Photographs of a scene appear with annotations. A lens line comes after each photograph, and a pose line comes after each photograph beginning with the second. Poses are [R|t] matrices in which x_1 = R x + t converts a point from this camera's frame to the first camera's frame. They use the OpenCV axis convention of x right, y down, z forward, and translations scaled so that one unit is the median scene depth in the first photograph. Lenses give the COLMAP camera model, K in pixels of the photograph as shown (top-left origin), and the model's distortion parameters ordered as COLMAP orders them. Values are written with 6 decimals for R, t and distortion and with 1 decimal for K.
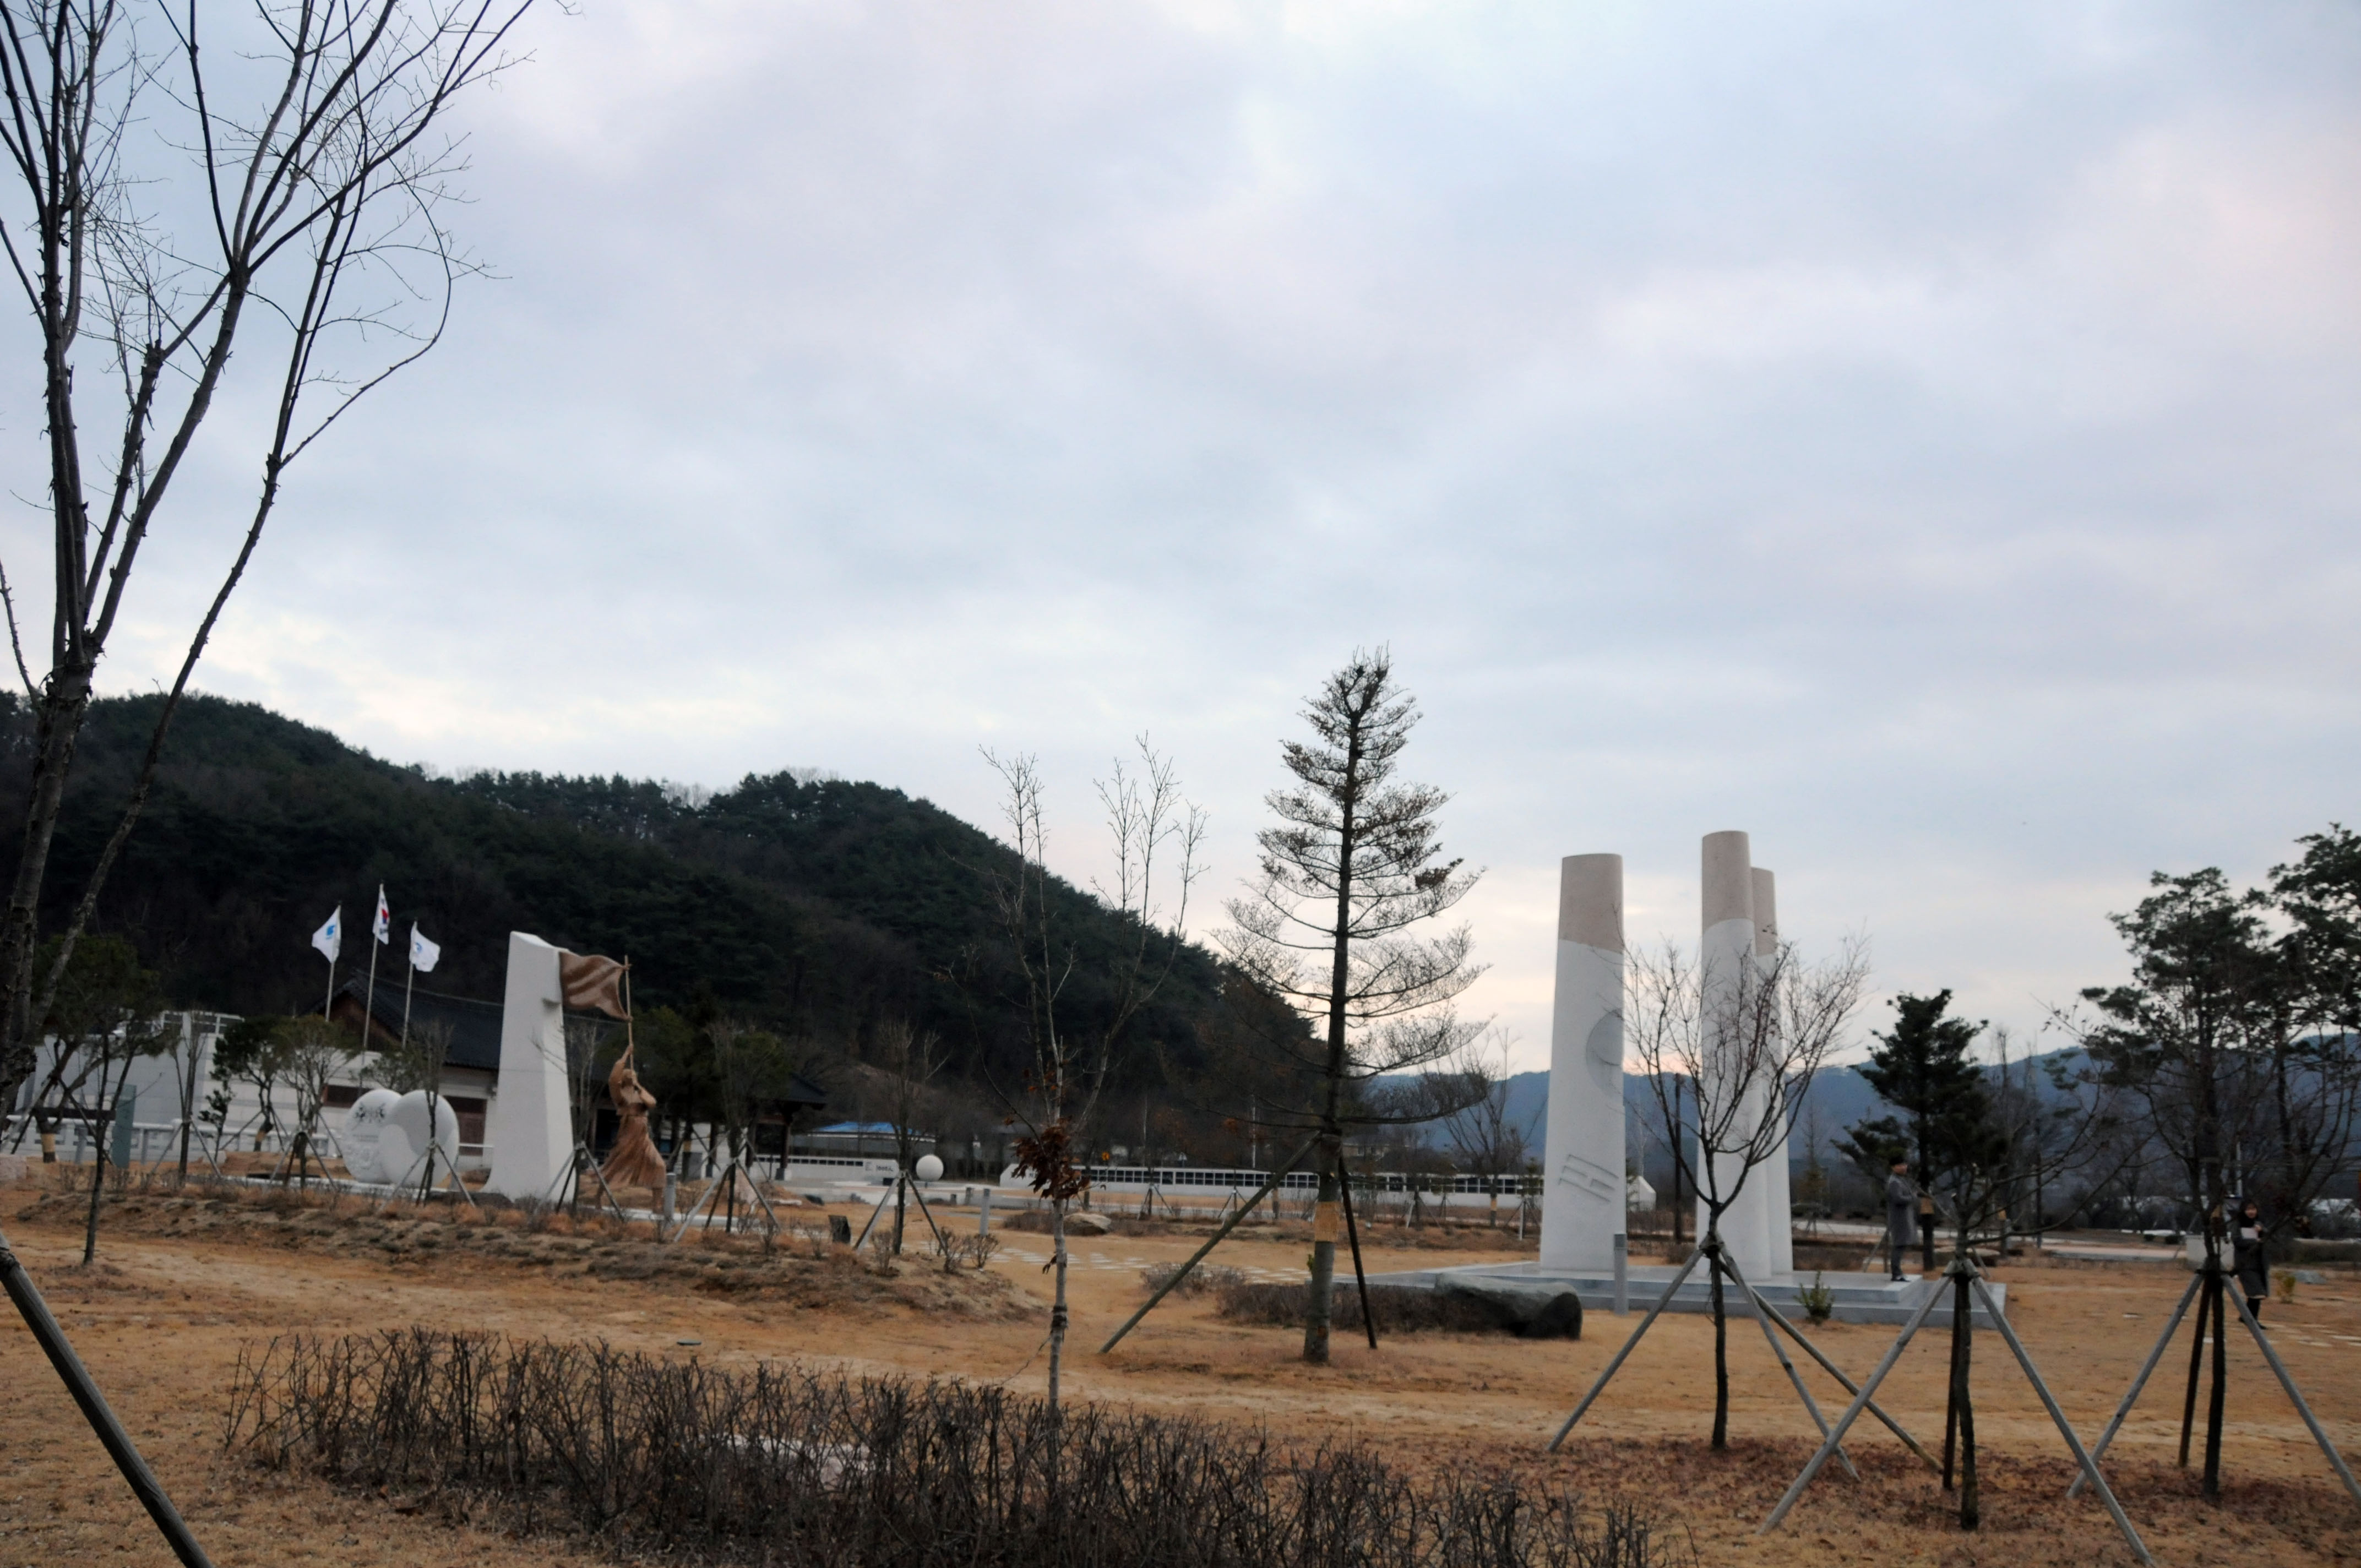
lens RADIAL K [[1877.7, 0, 1155.1], [0, 1877.7, 777.9], [0, 0, 1]] dist [-0.144552, 0.107153]
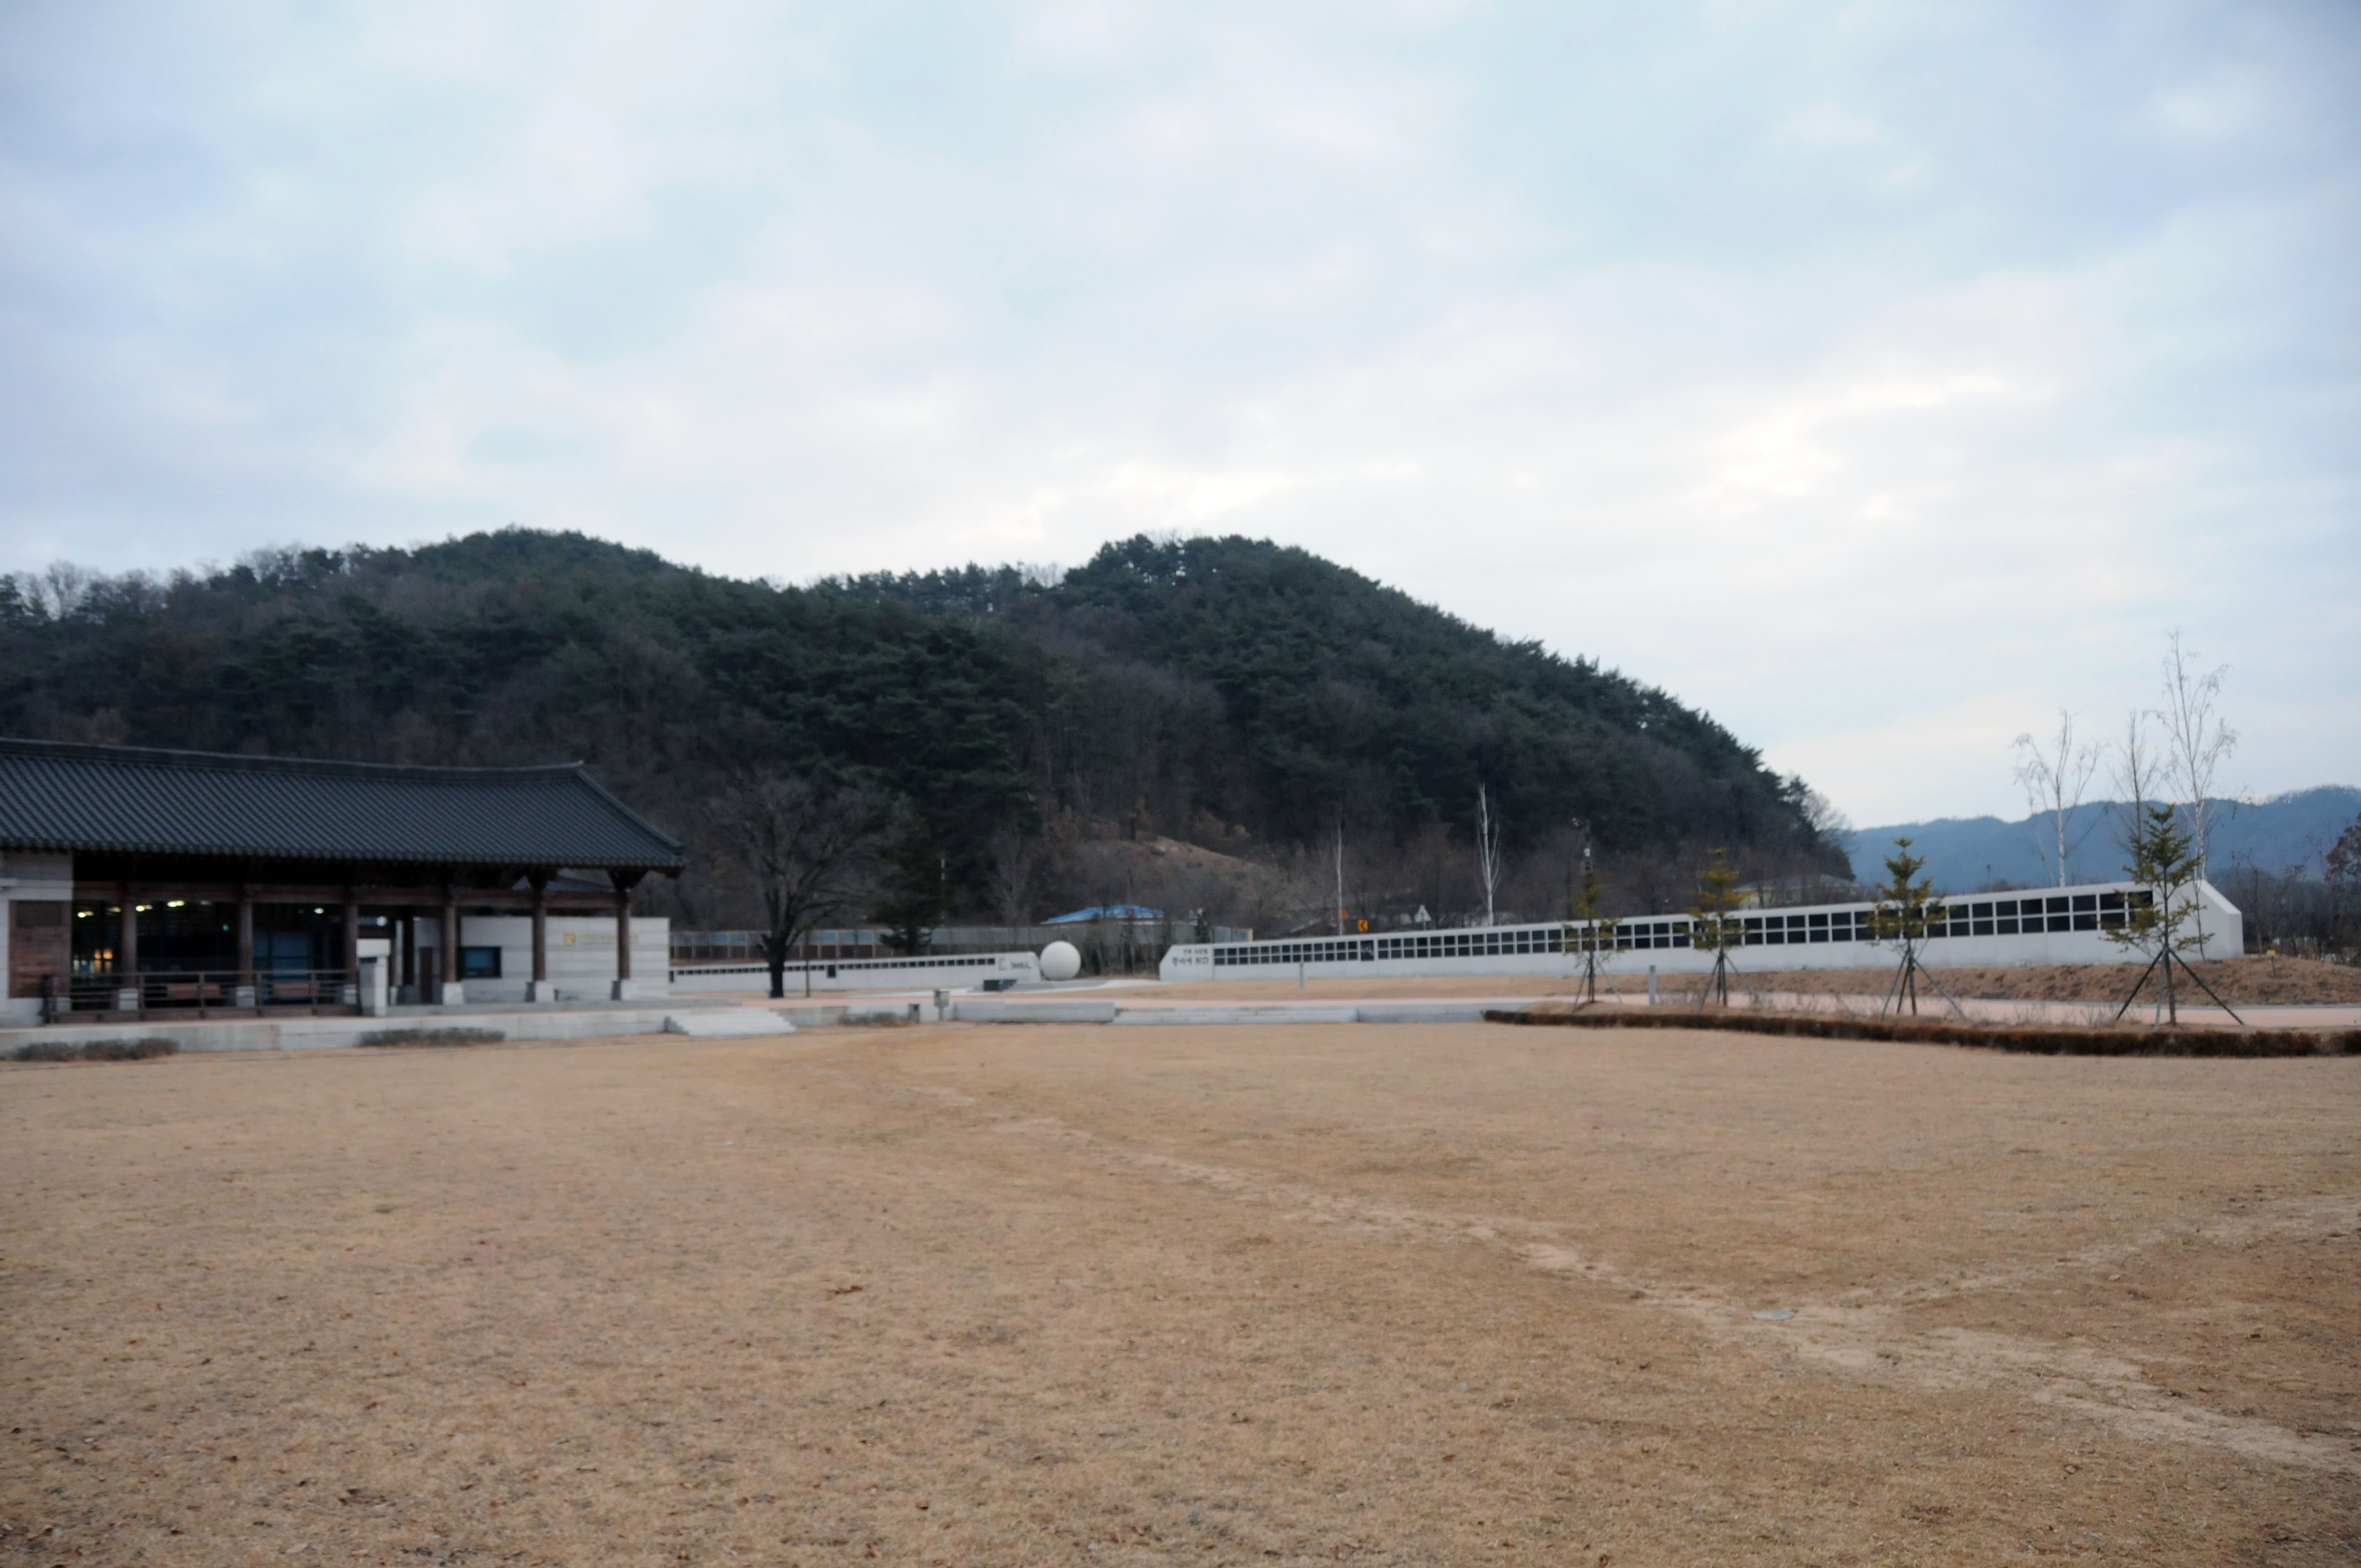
lens RADIAL K [[1877.7, 0, 1172.8], [0, 1877.7, 806.9], [0, 0, 1]] dist [-0.144552, 0.107153]
pose [[0.964441, -0.086503, -0.249742, 0.043051], [0.117320, 0.986843, 0.111251, 0.038739], [0.236833, -0.136595, 0.961900, 0.168246]]
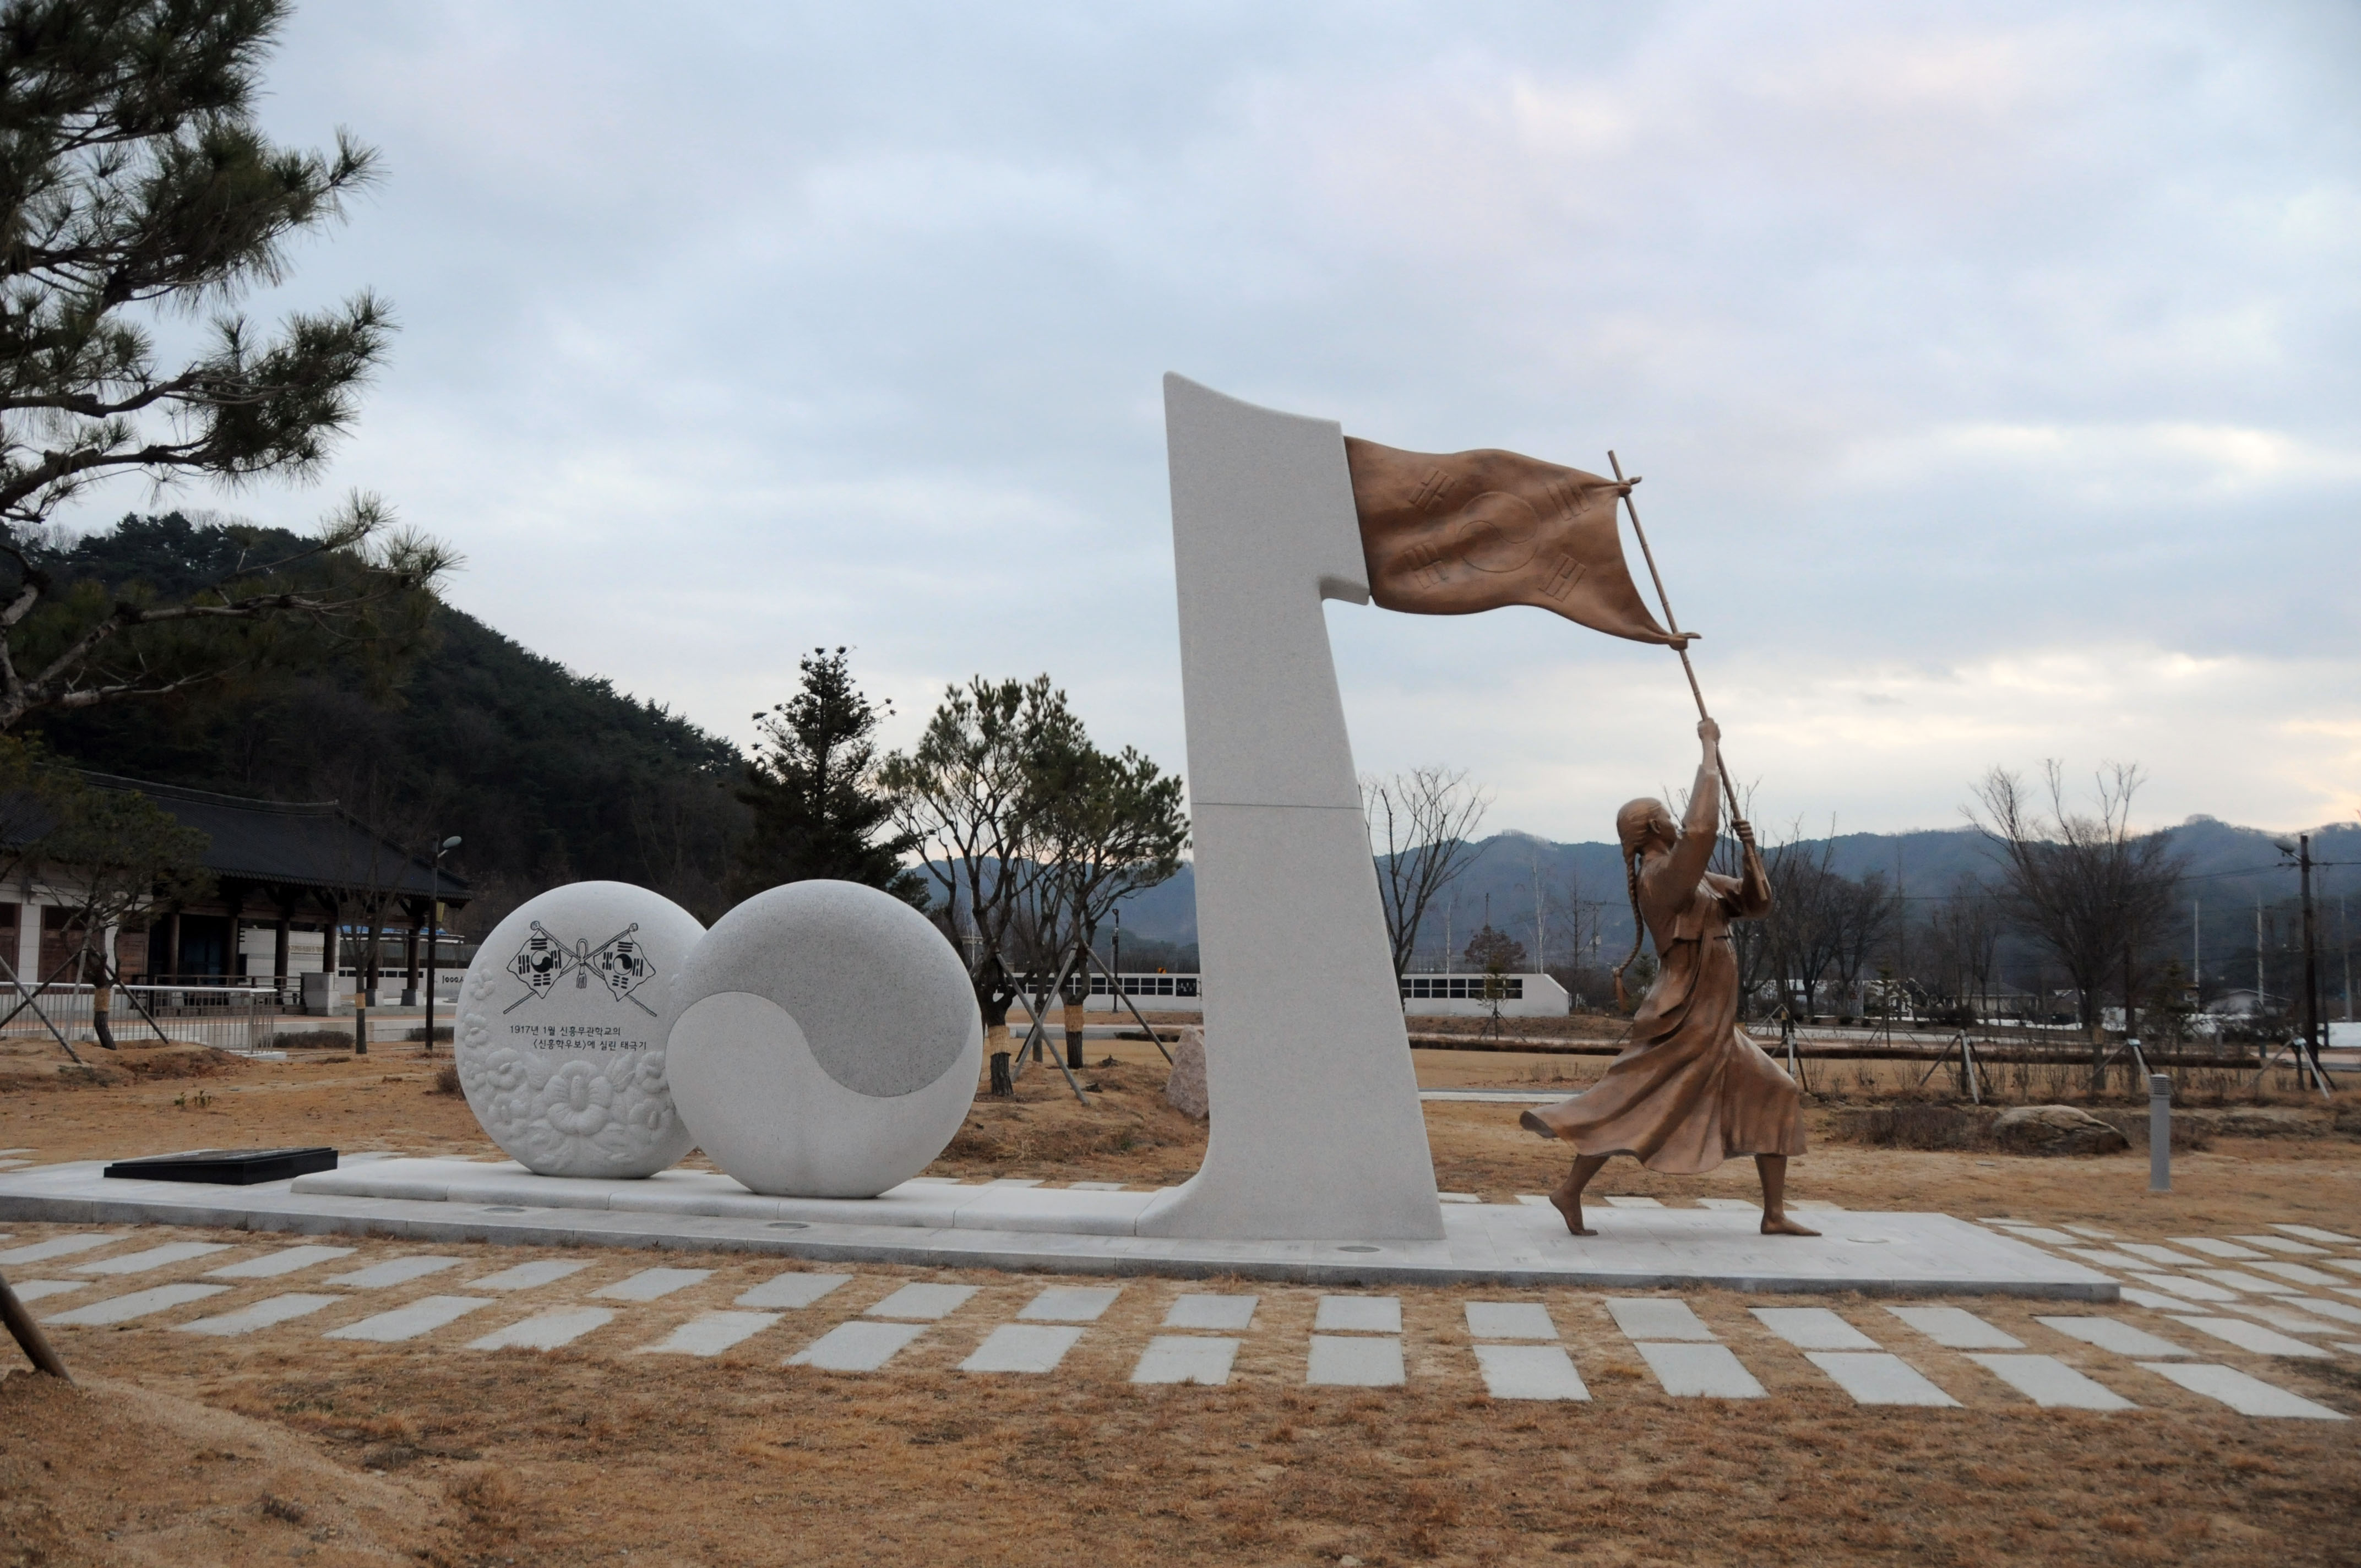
lens RADIAL K [[1877.7, 0, 1203.8], [0, 1877.7, 804.5], [0, 0, 1]] dist [-0.144552, 0.107153]
pose [[0.940596, 0.000385, 0.339526, -0.052772], [-0.043421, 0.991924, 0.119166, 0.013898], [-0.336739, -0.126830, 0.933017, 0.081230]]
